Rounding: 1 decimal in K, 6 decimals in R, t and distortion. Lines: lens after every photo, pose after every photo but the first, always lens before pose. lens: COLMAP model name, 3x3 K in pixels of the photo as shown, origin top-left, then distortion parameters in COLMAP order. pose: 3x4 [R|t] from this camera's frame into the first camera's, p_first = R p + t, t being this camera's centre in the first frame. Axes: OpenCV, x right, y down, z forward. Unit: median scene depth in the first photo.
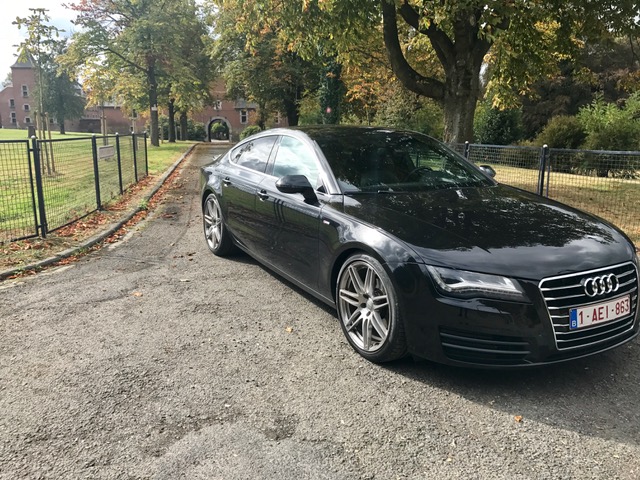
lens RADIAL K [[520.4, 0, 320.0], [0, 520.4, 240.0], [0, 0, 1]] dist [0.009979, -0.005401]
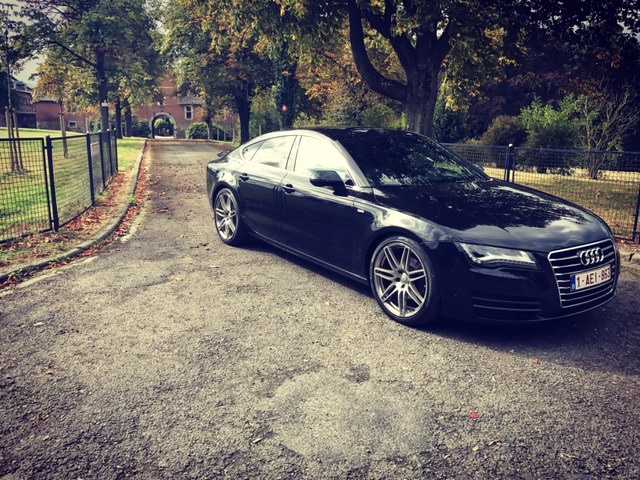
lens RADIAL K [[520.4, 0, 320.0], [0, 520.4, 240.0], [0, 0, 1]] dist [0.009979, -0.005401]
pose [[0.994150, -0.015592, 0.106875, -0.124865], [0.014989, 0.999867, 0.006436, 0.013939], [-0.106962, -0.004797, 0.994252, -0.094586]]
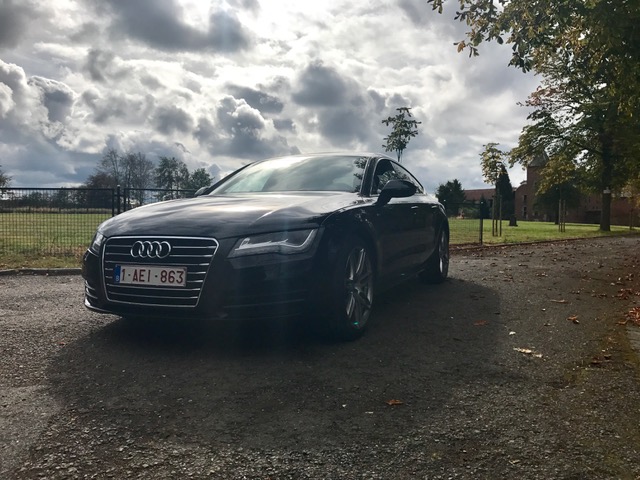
lens RADIAL K [[520.4, 0, 320.0], [0, 520.4, 240.0], [0, 0, 1]] dist [0.009979, -0.005401]
pose [[0.615993, 0.024128, -0.787382, 0.780704], [-0.160399, 0.982433, -0.095380, 0.055311], [0.771249, 0.185049, 0.609042, 0.305098]]
